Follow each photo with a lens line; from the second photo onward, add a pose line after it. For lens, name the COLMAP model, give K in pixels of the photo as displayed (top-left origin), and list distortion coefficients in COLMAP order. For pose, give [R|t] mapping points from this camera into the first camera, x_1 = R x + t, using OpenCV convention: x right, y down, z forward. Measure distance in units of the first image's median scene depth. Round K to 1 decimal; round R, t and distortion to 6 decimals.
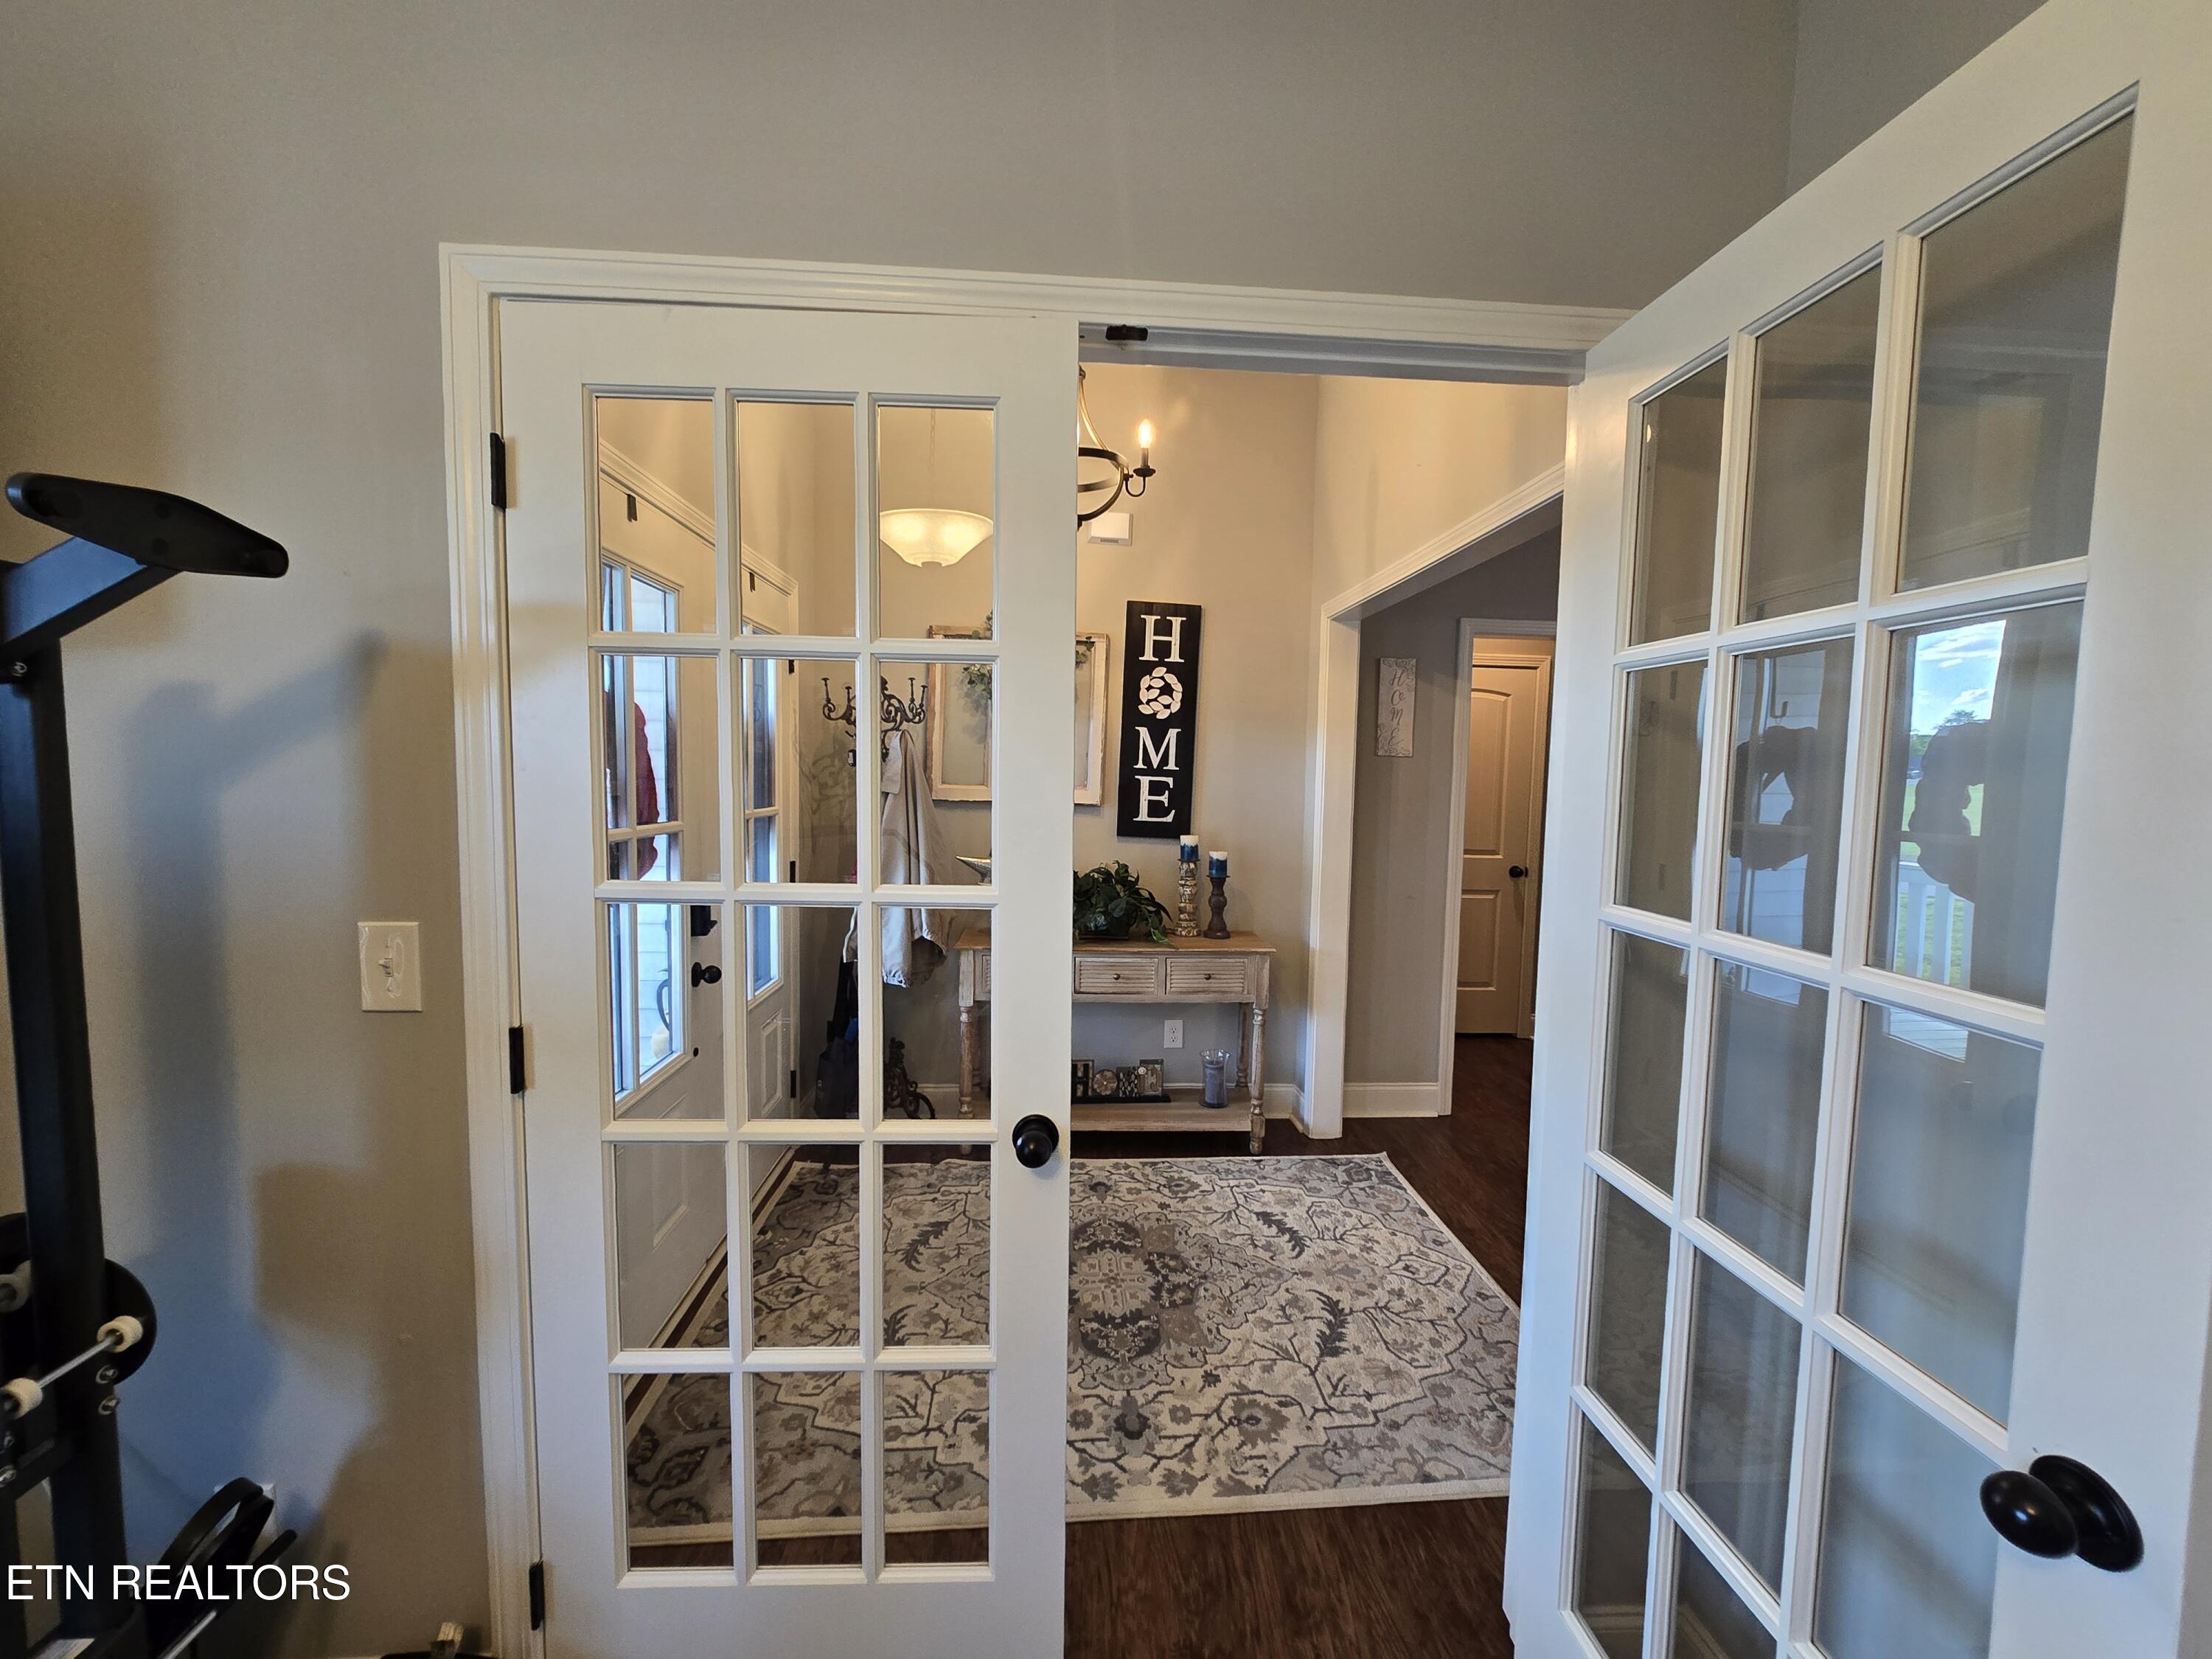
lens RADIAL K [[902.8, 0, 1115.5], [0, 902.8, 836.9], [0, 0, 1]] dist [-0.004497, 0.001299]
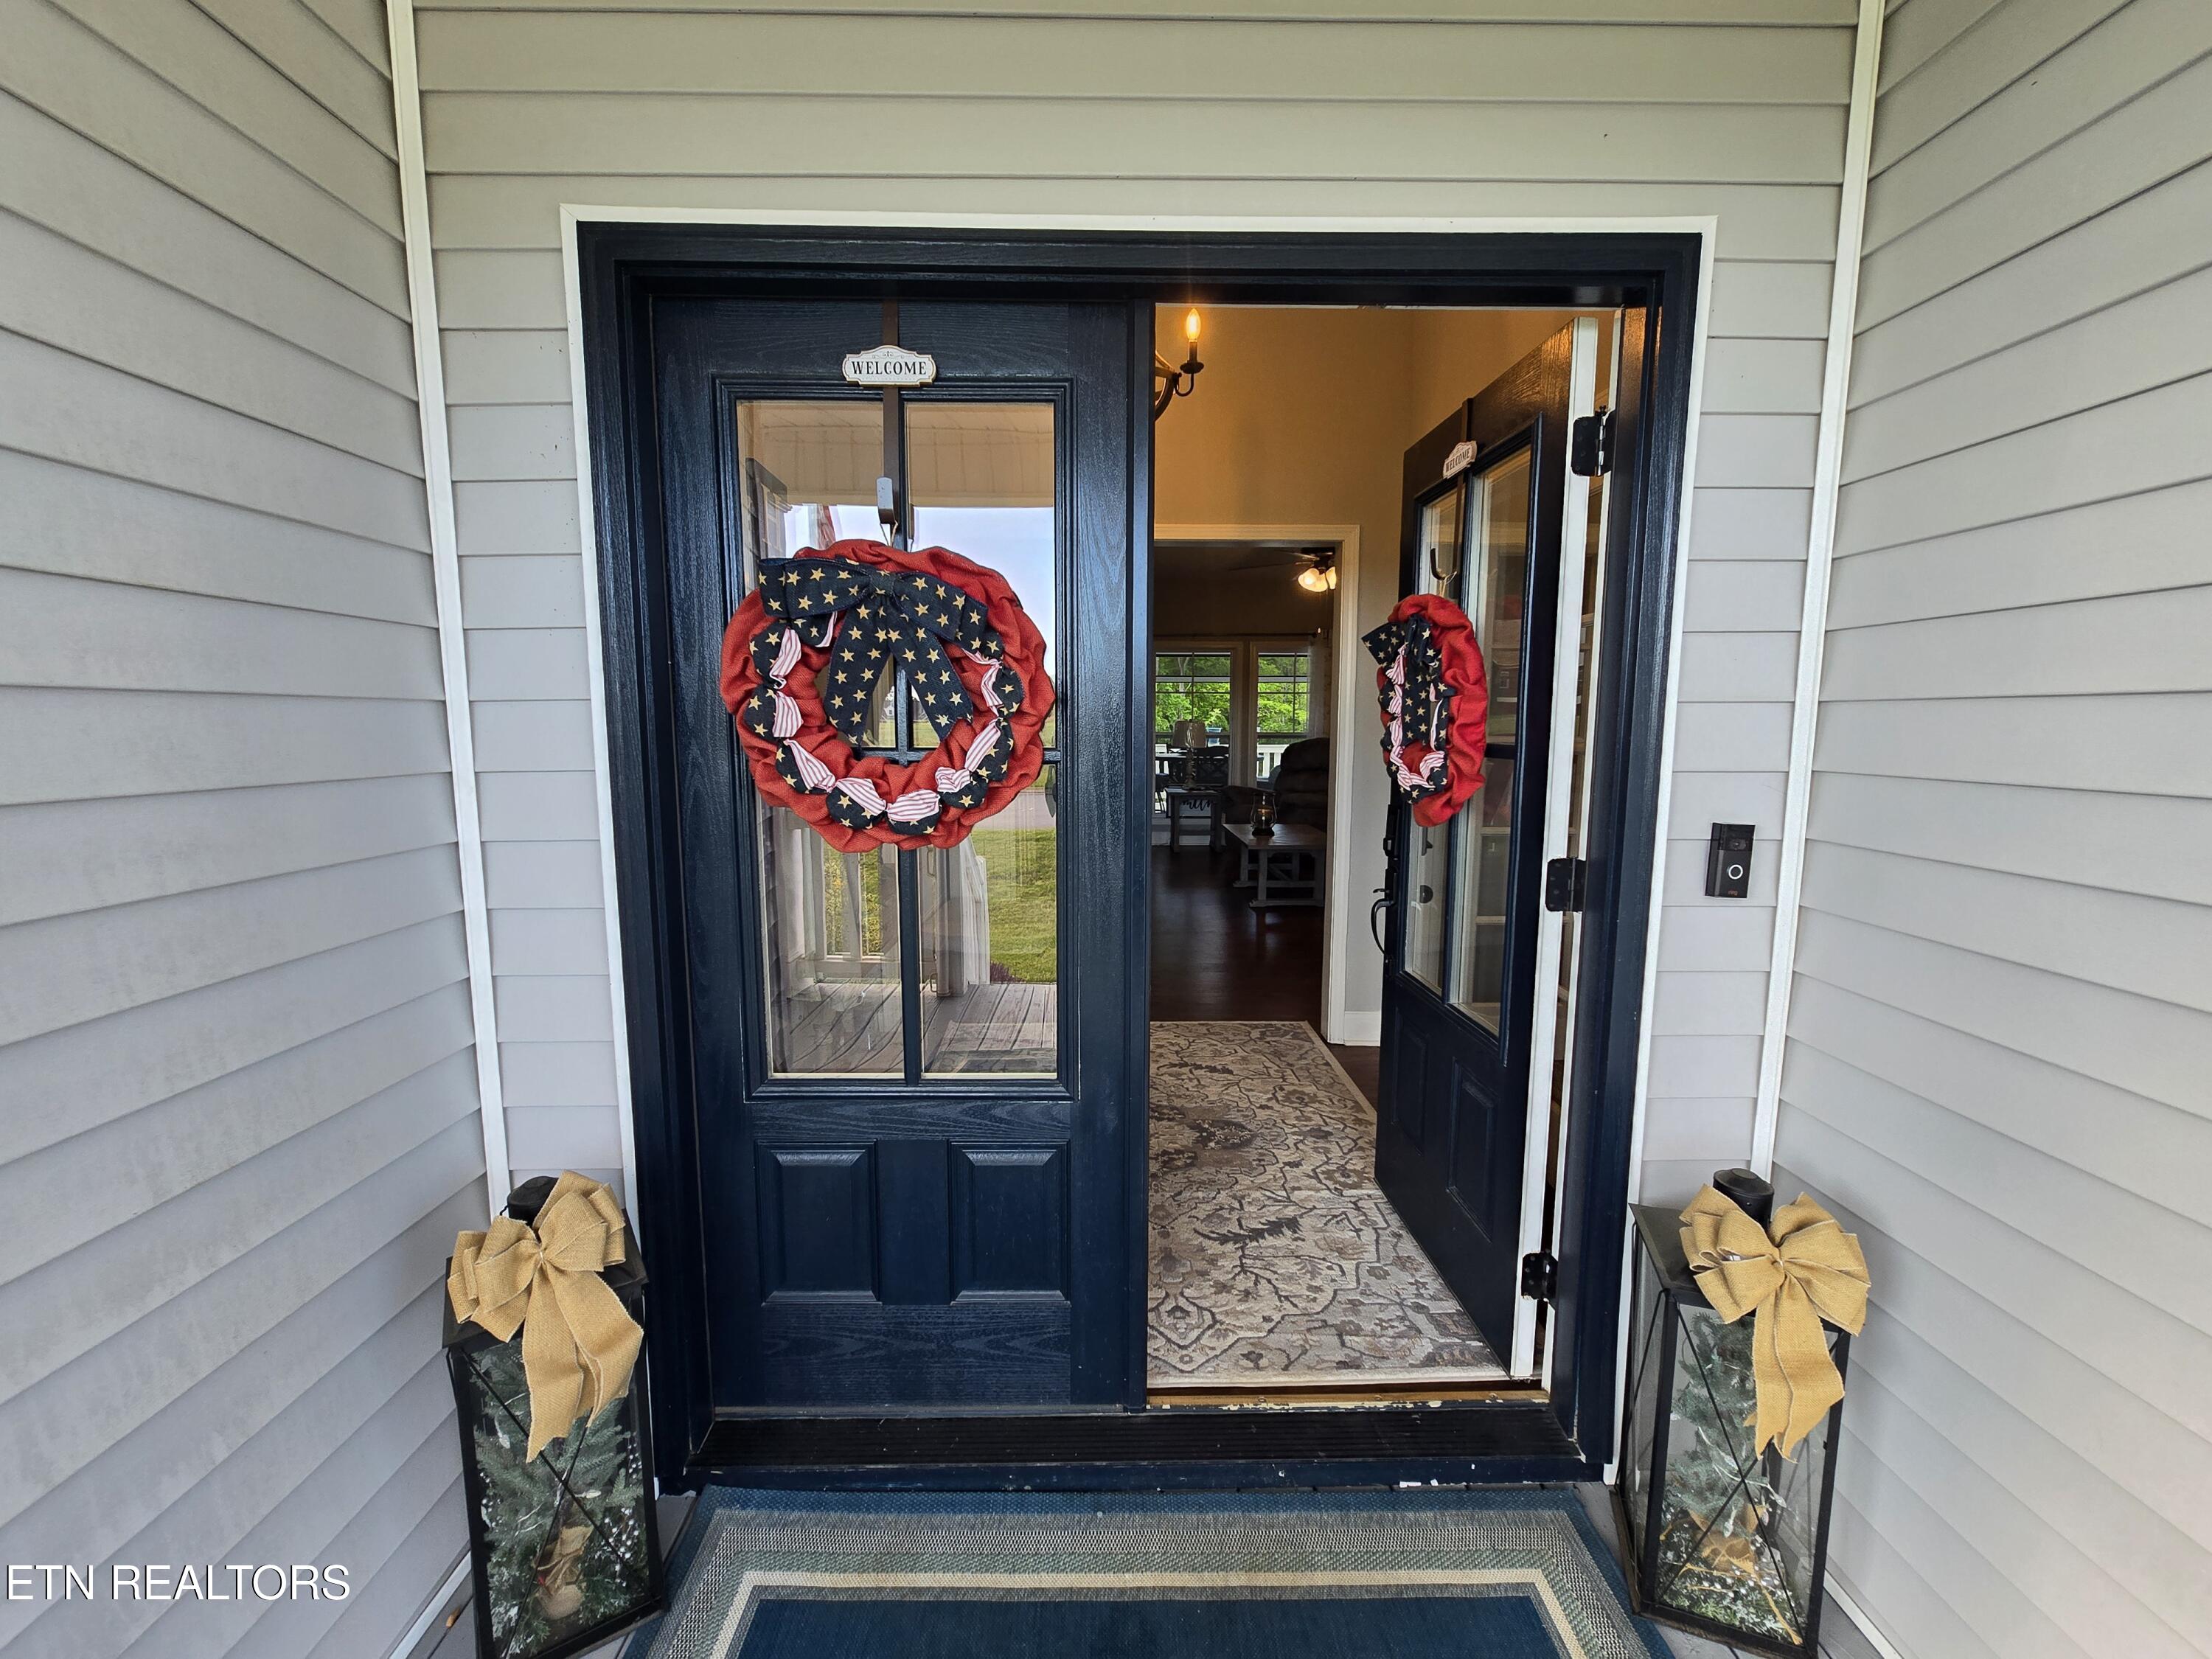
lens RADIAL K [[902.8, 0, 1111.4], [0, 902.8, 824.0], [0, 0, 1]] dist [-0.004497, 0.001299]
pose [[0.056708, -0.138031, 0.988803, -0.777807], [0.078189, 0.987969, 0.133431, -0.040257], [-0.995324, 0.069747, 0.066819, 0.673833]]
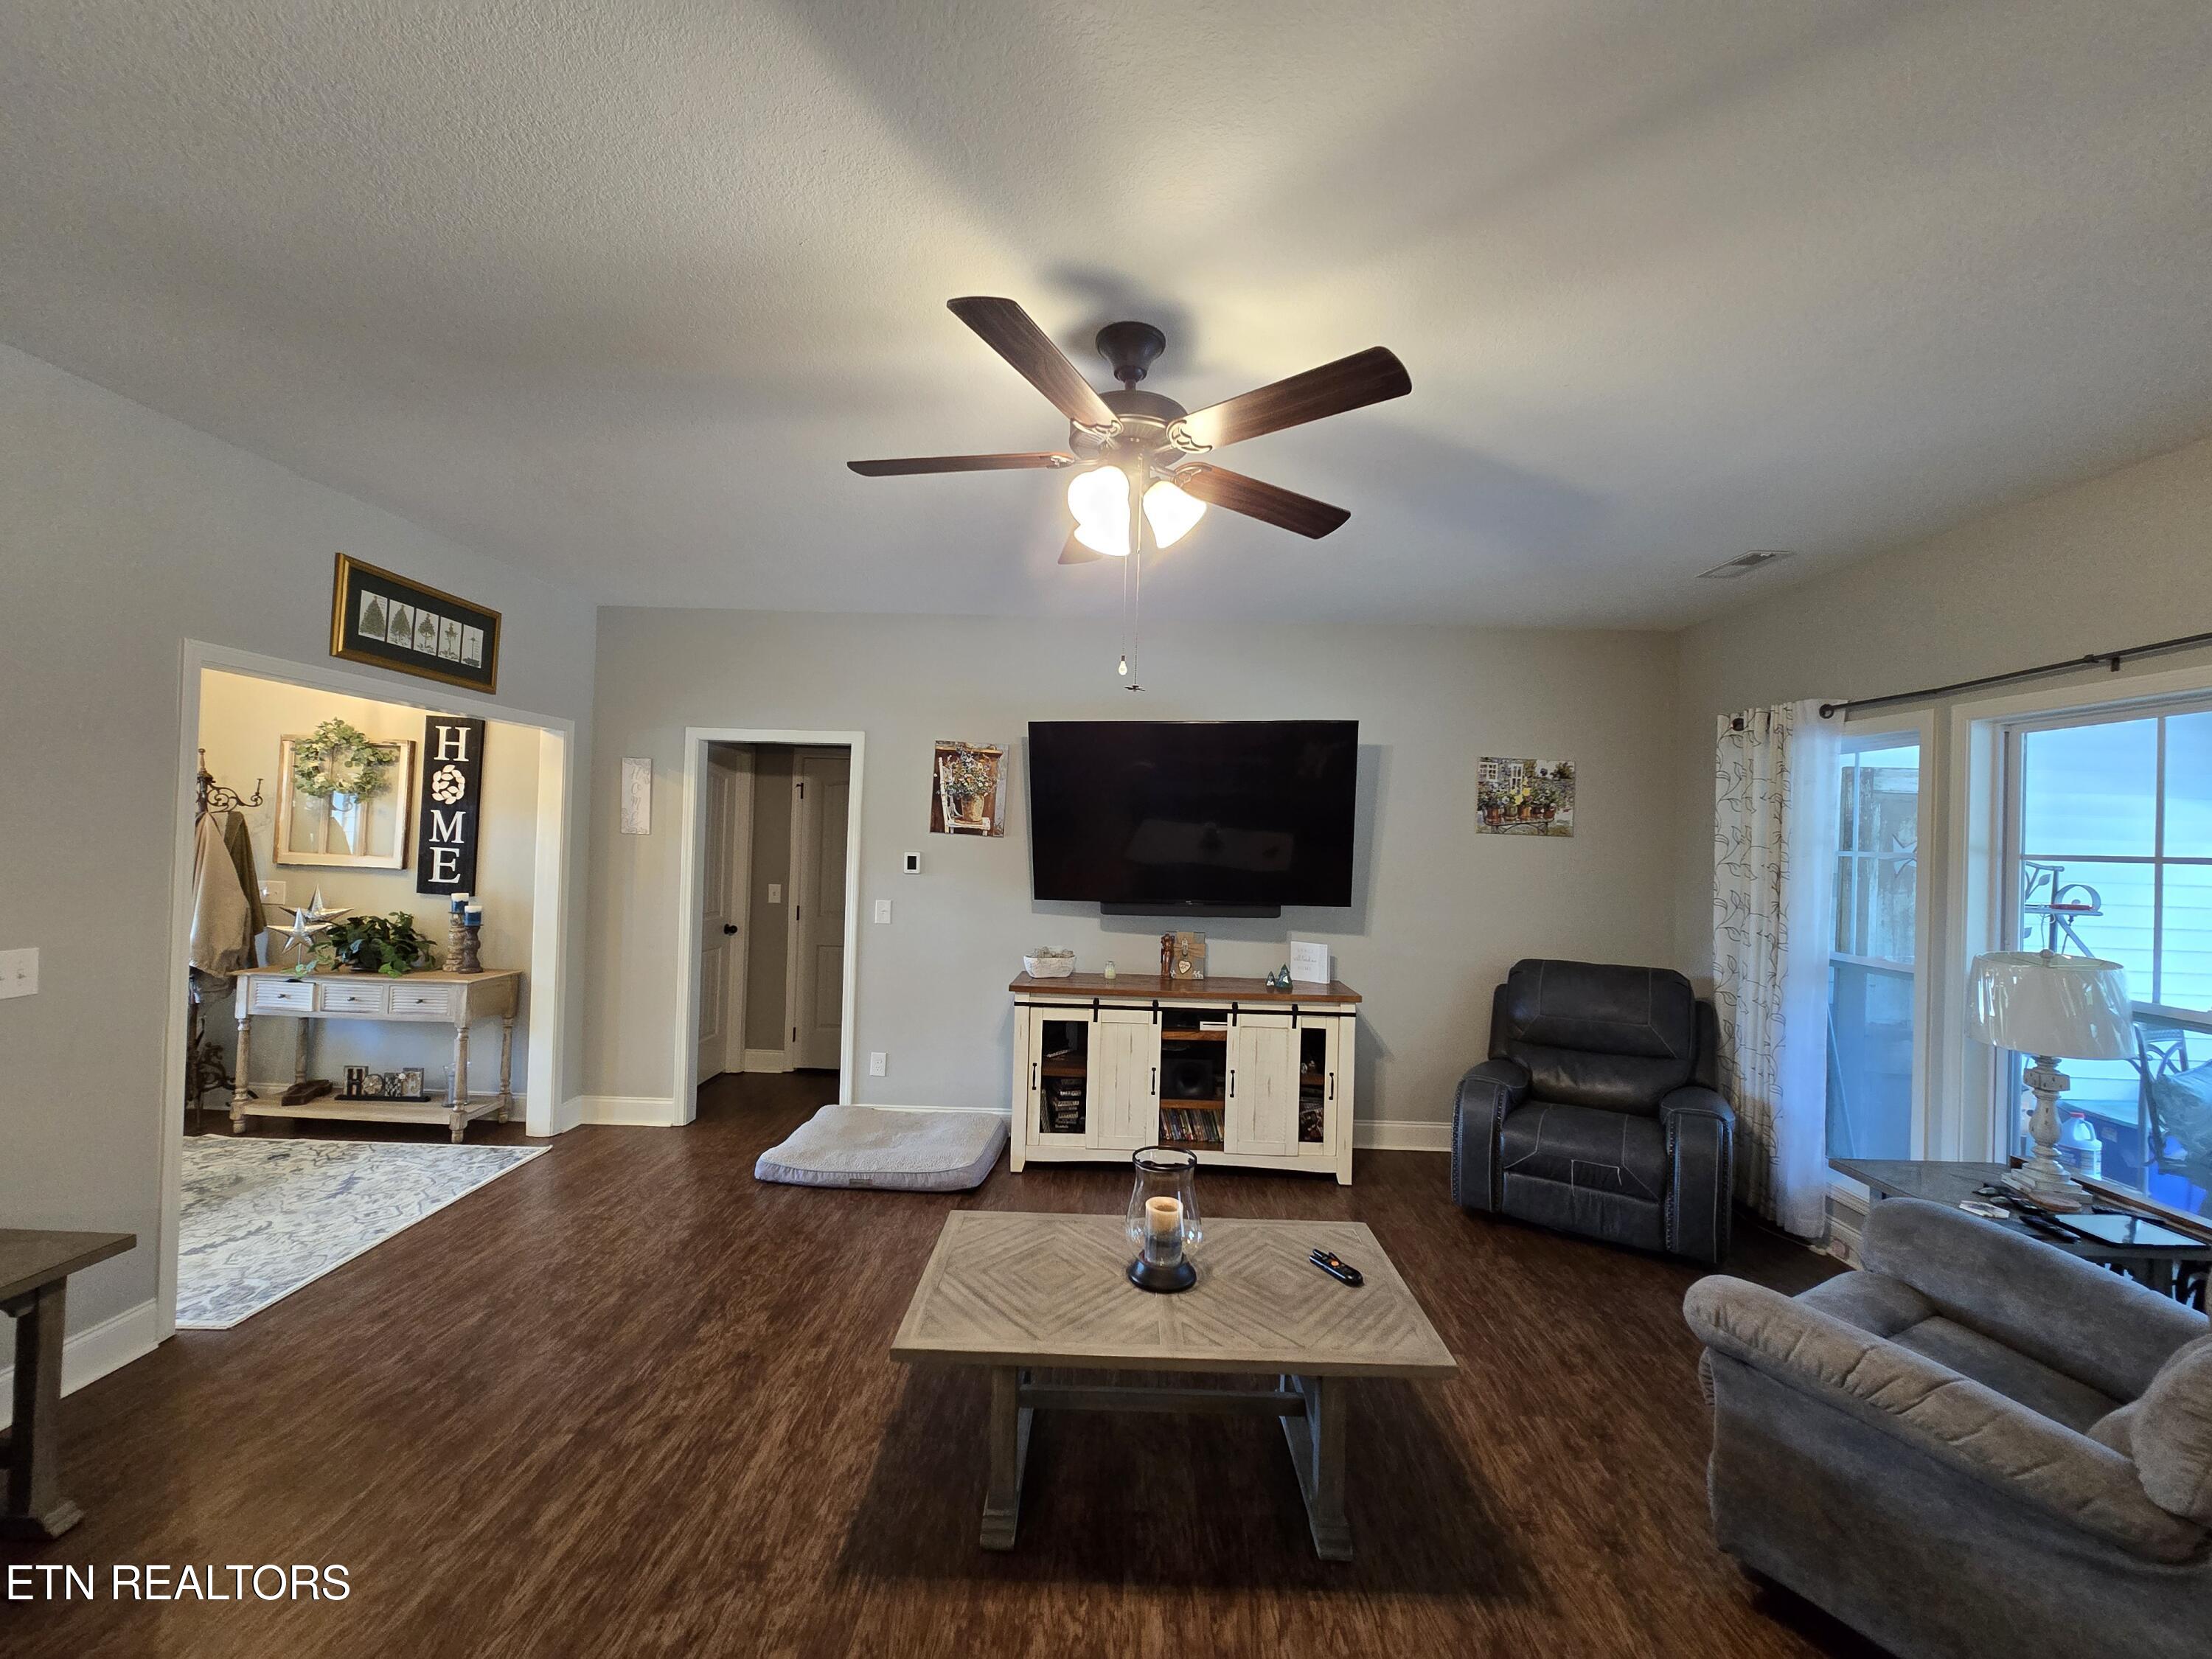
lens RADIAL K [[902.8, 0, 1106.5], [0, 902.8, 827.5], [0, 0, 1]] dist [-0.004497, 0.001299]
pose [[0.996161, 0.007873, -0.087187, 1.138486], [-0.015427, 0.996149, -0.086306, 0.001502], [0.086172, 0.087320, 0.992446, -0.217962]]
